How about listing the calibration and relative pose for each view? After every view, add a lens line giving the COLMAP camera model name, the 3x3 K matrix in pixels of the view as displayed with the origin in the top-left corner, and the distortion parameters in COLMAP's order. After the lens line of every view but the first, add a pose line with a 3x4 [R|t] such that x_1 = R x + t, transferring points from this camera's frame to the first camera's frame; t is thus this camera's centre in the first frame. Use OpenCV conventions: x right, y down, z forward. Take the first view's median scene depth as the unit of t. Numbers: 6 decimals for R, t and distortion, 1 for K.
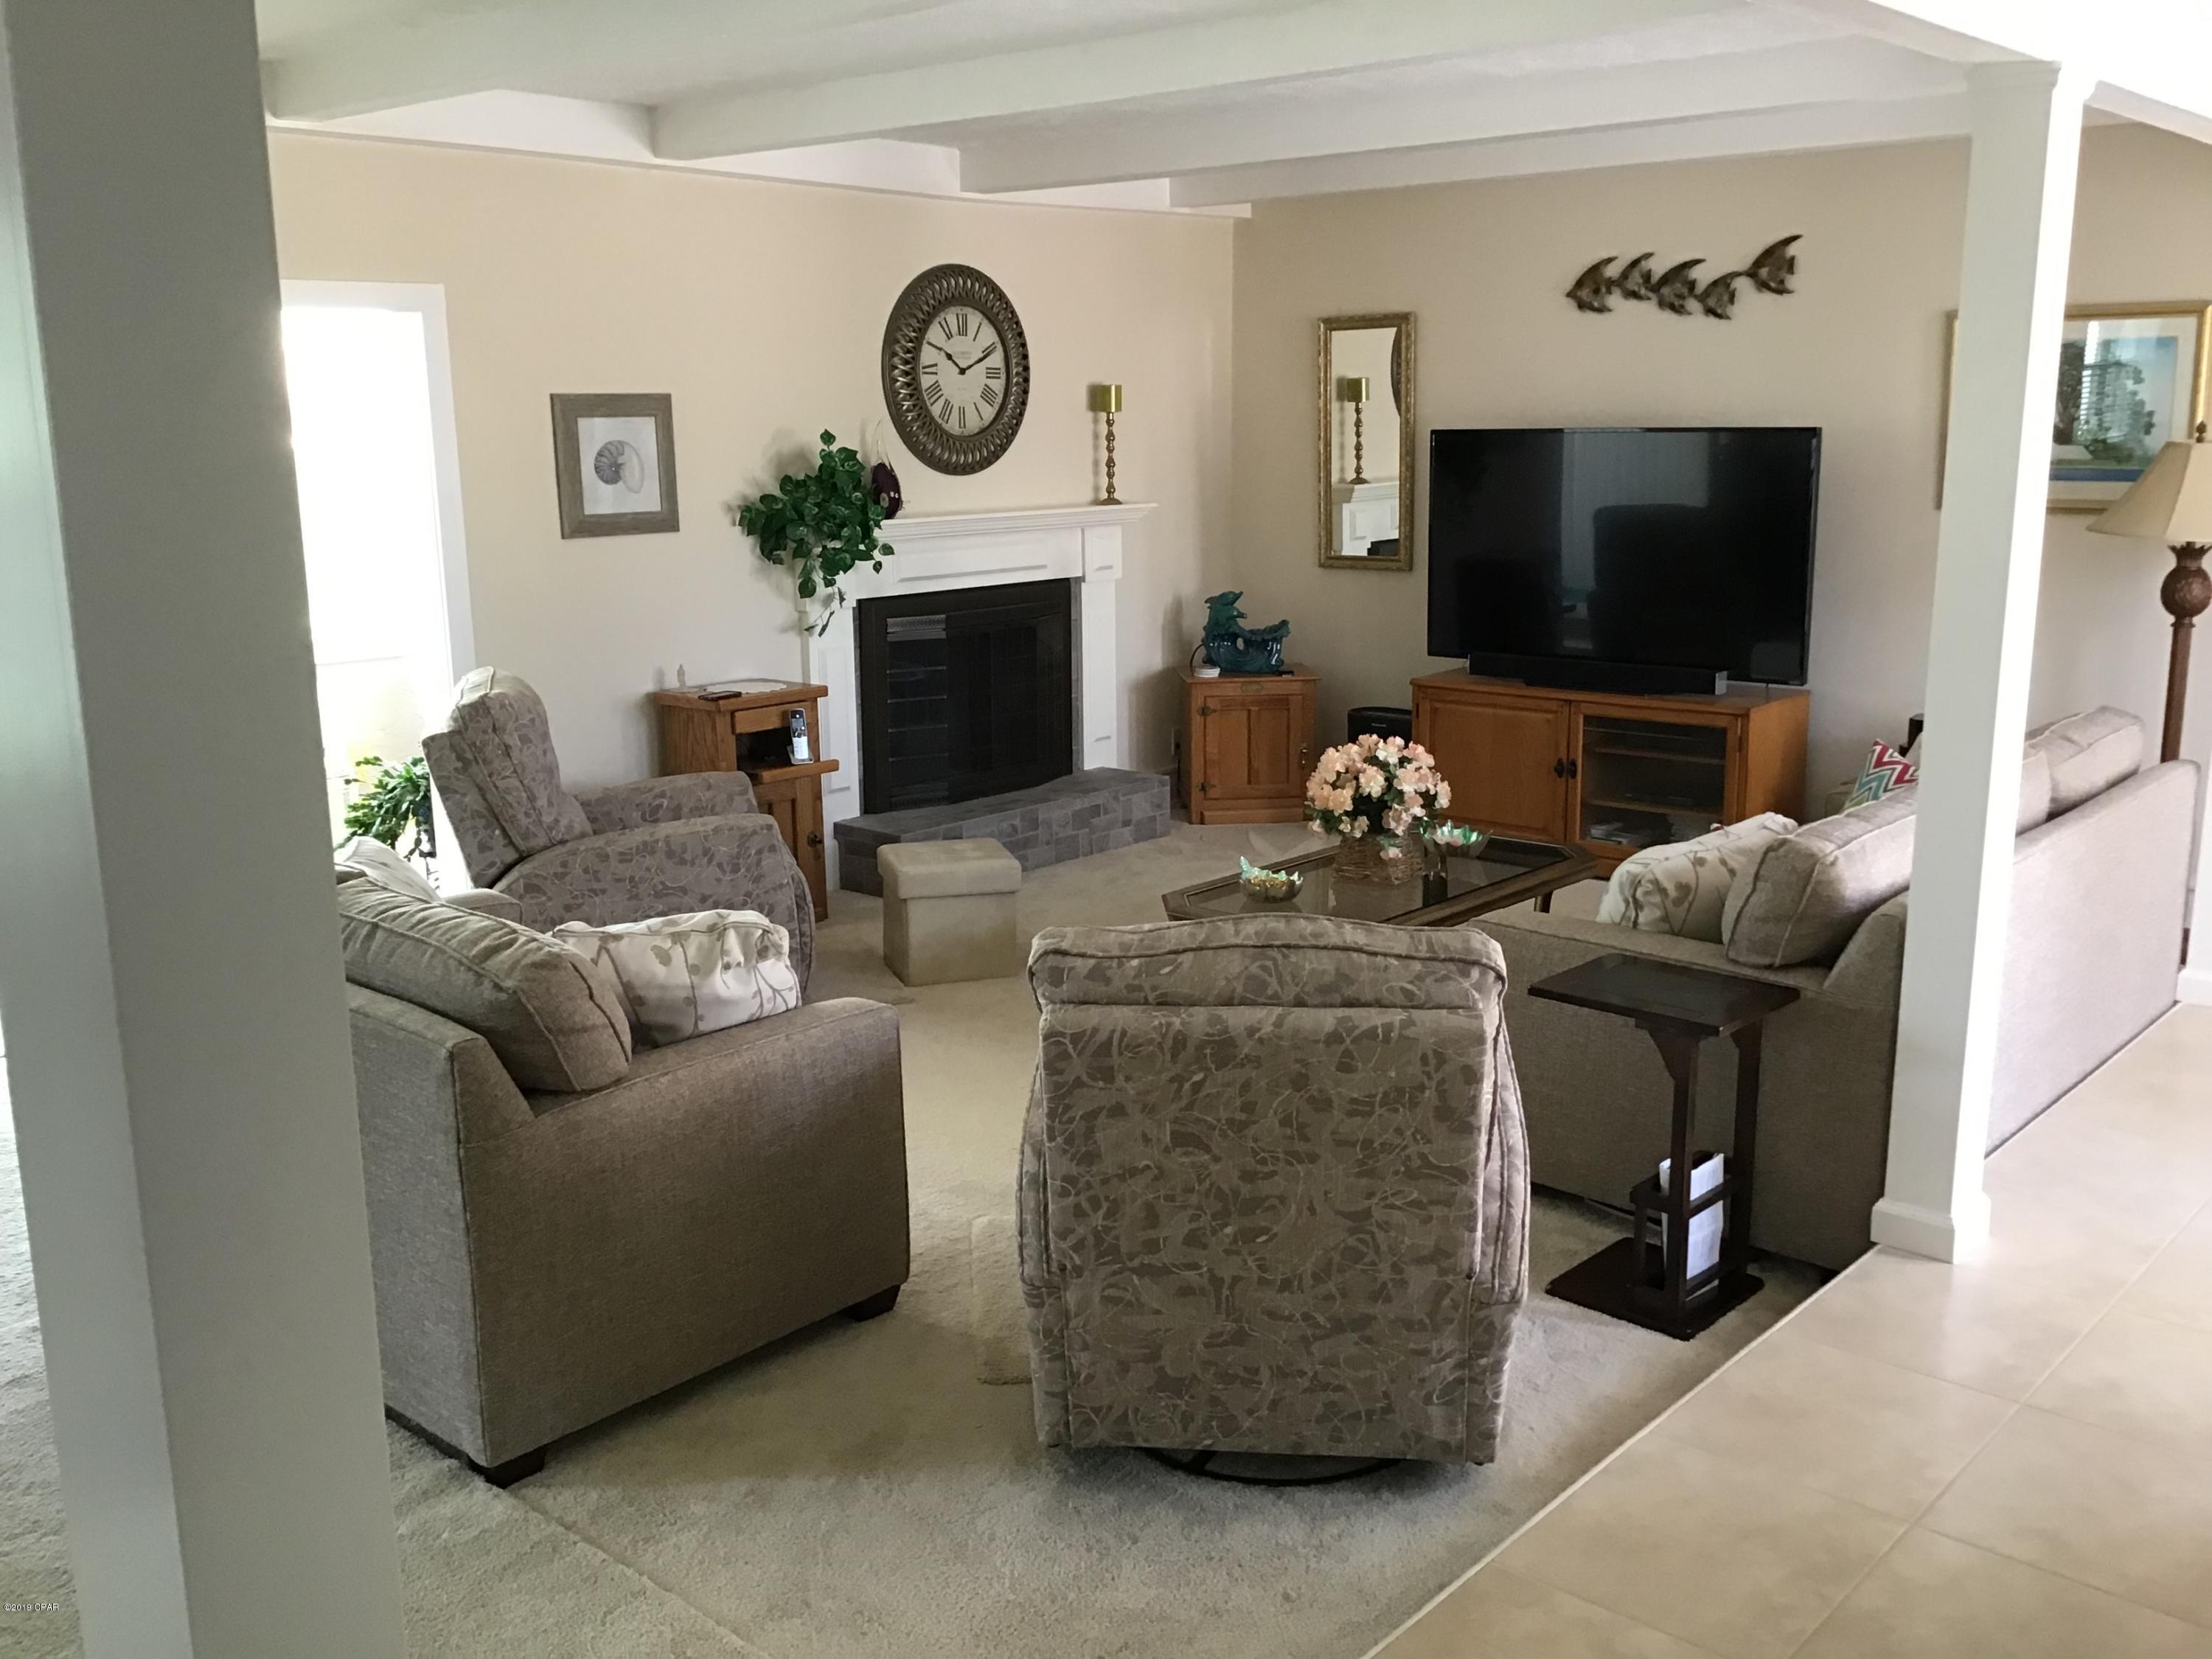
lens RADIAL K [[1997.0, 0, 1091.9], [0, 1997.0, 834.2], [0, 0, 1]] dist [0.125003, -0.258785]
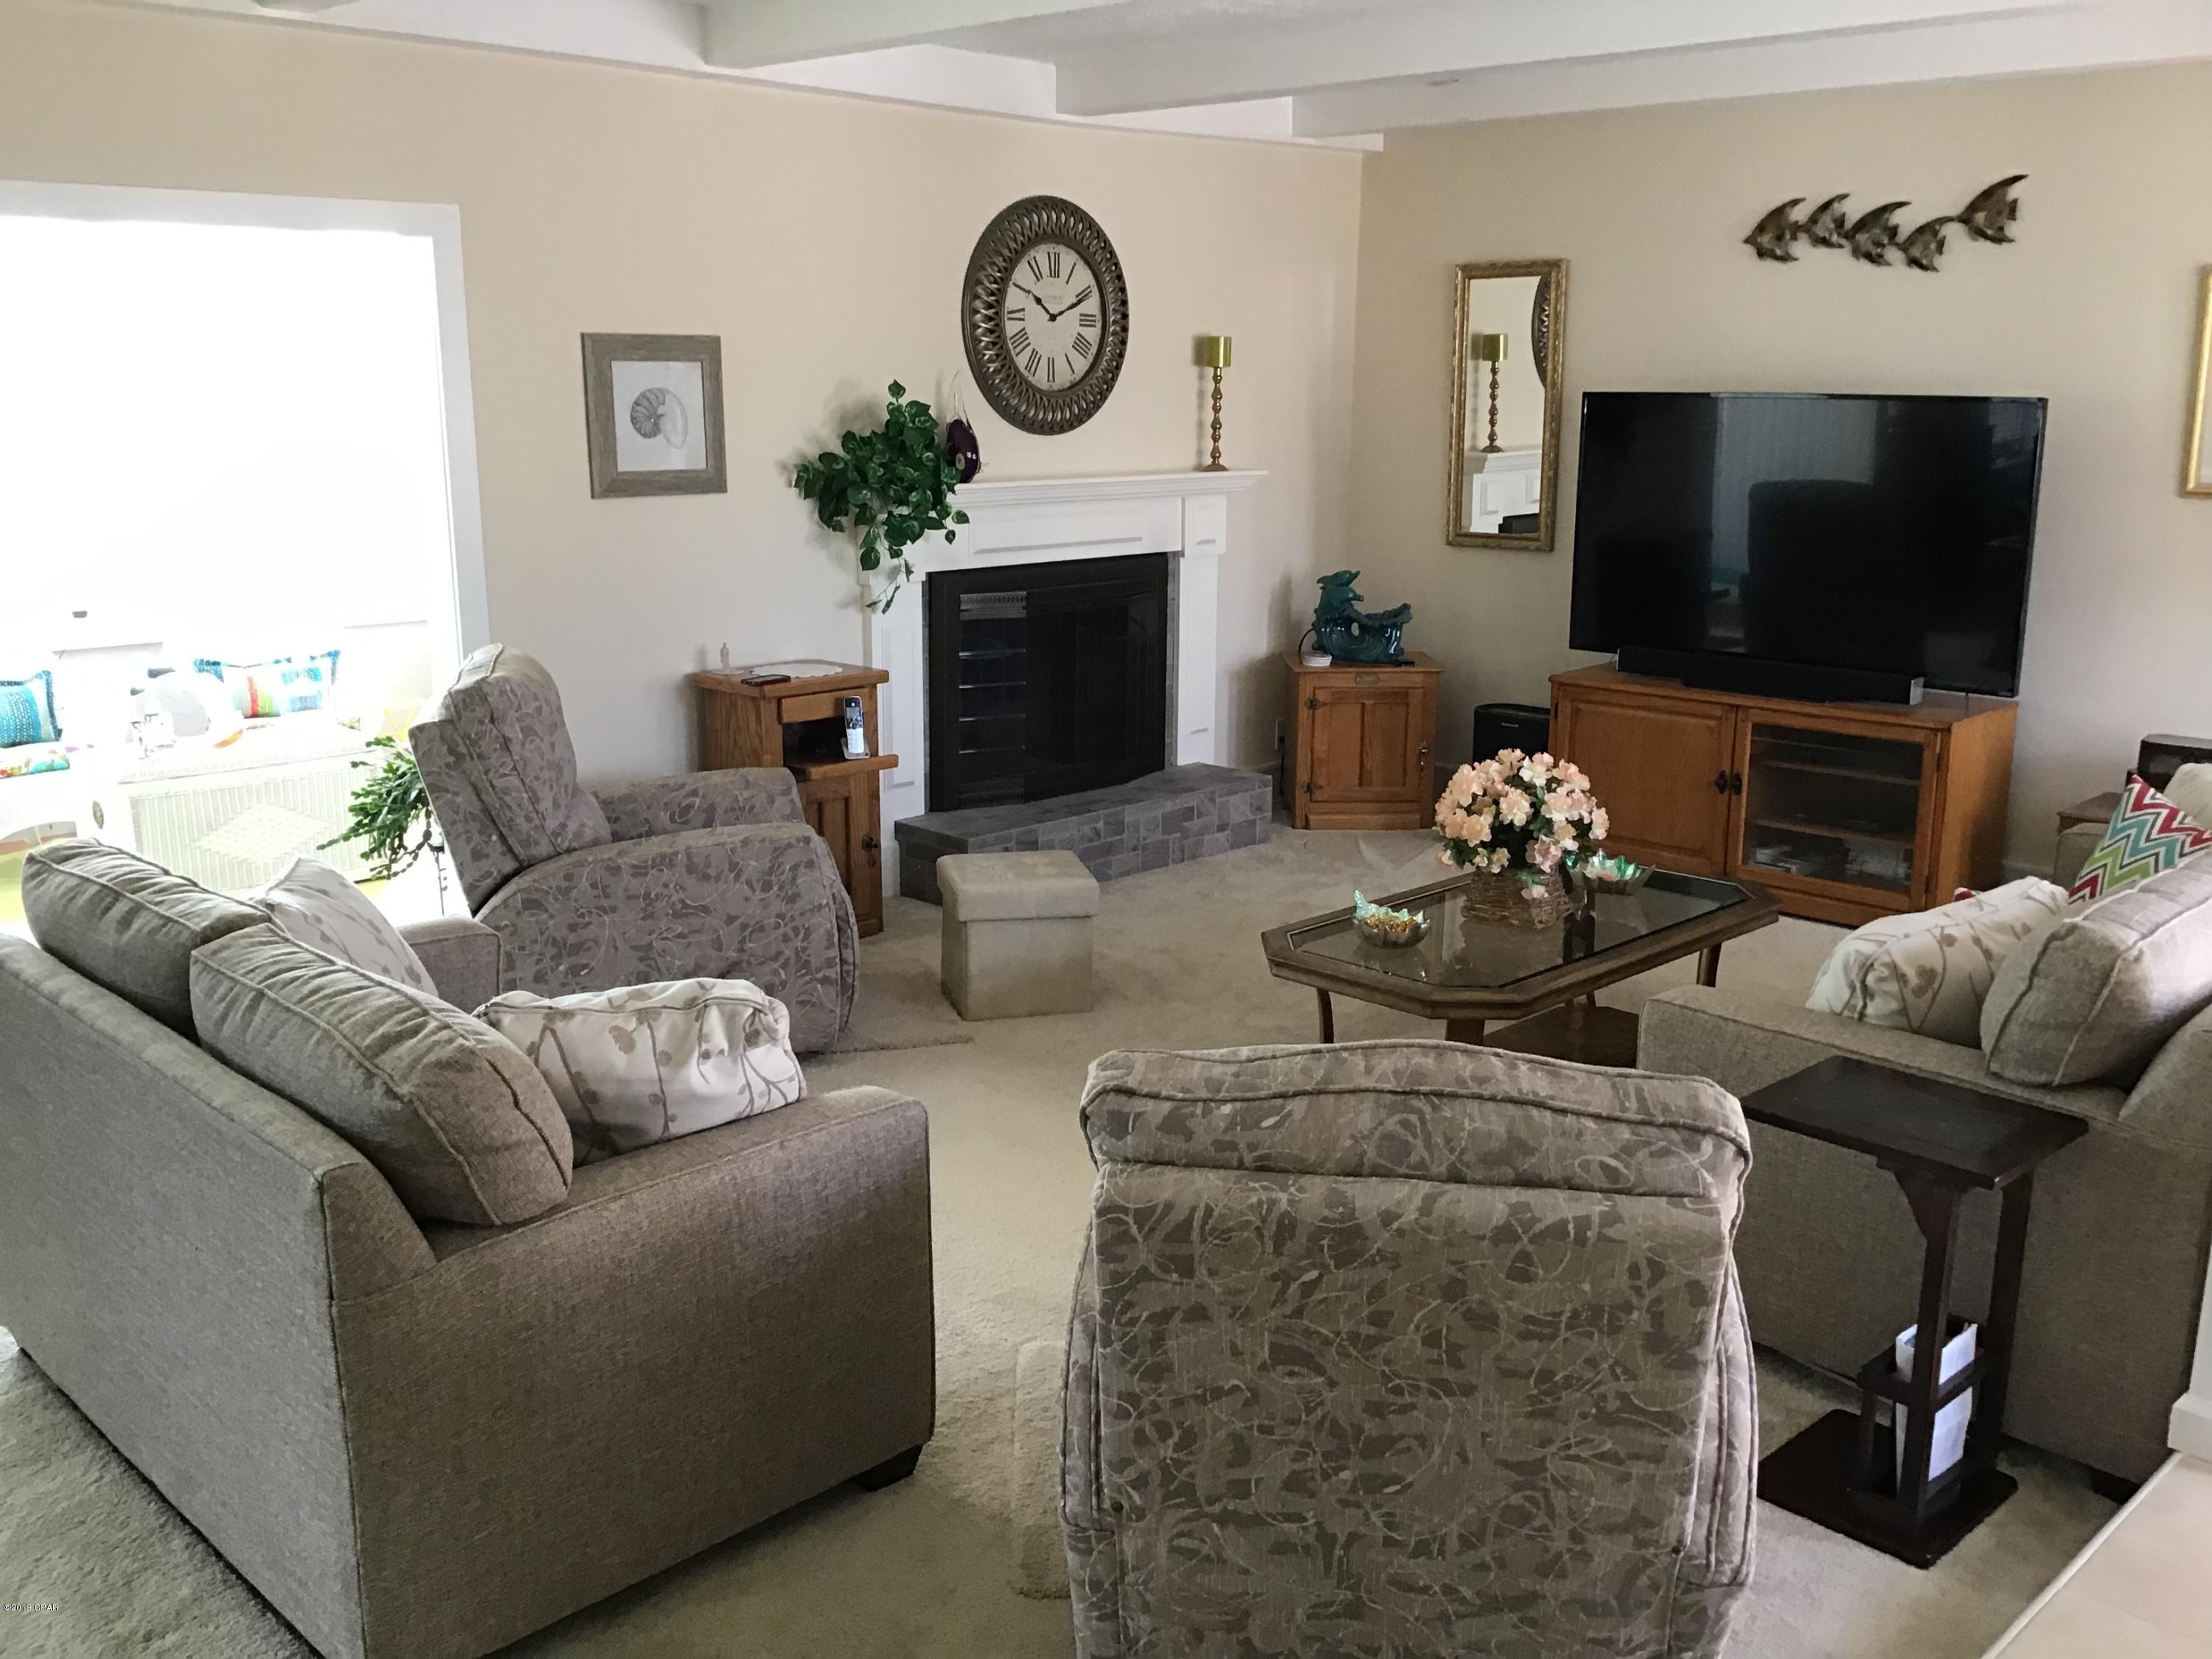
lens RADIAL K [[1997.0, 0, 1091.9], [0, 1997.0, 834.2], [0, 0, 1]] dist [0.125003, -0.258785]
pose [[0.998466, 0.028755, -0.047311, 0.002215], [-0.027905, 0.999439, 0.018534, -0.025385], [0.047817, -0.017186, 0.998708, 0.145717]]
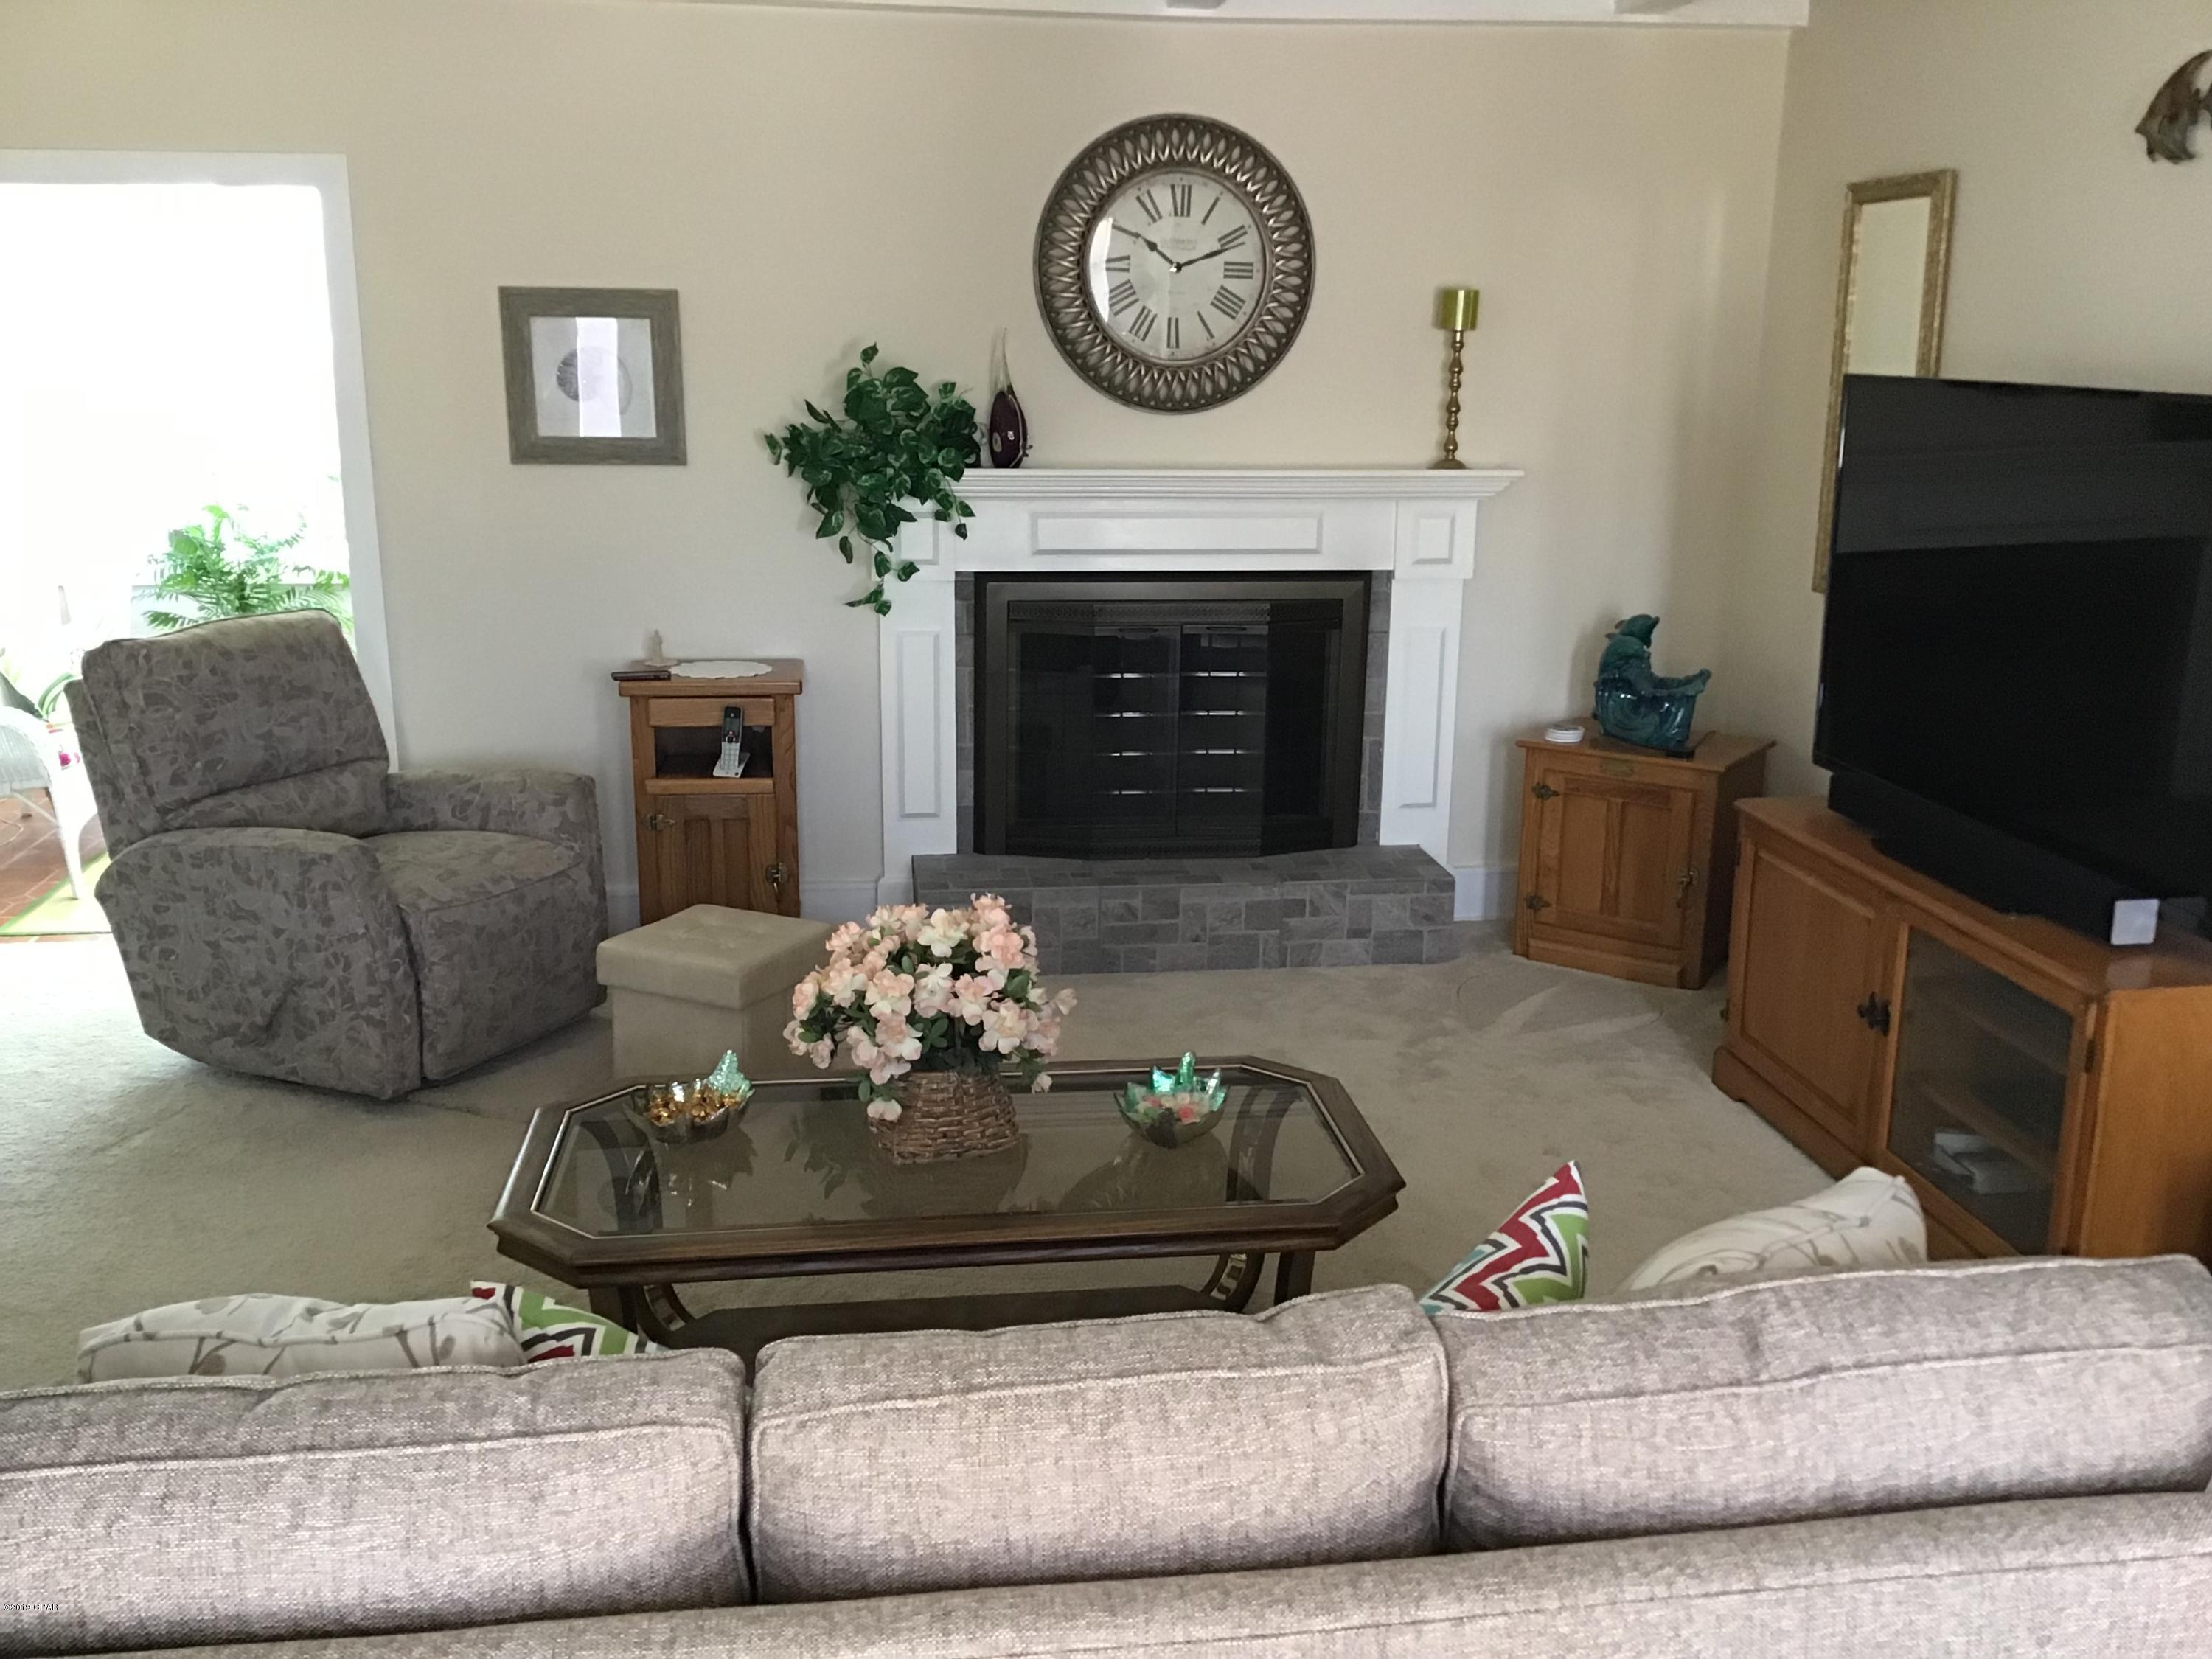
lens RADIAL K [[1997.0, 0, 1091.9], [0, 1997.0, 834.2], [0, 0, 1]] dist [0.125003, -0.258785]
pose [[0.761882, 0.181910, -0.621647, 0.535593], [-0.156591, 0.983012, 0.095739, -0.131507], [0.628502, 0.024402, 0.777425, 0.587766]]
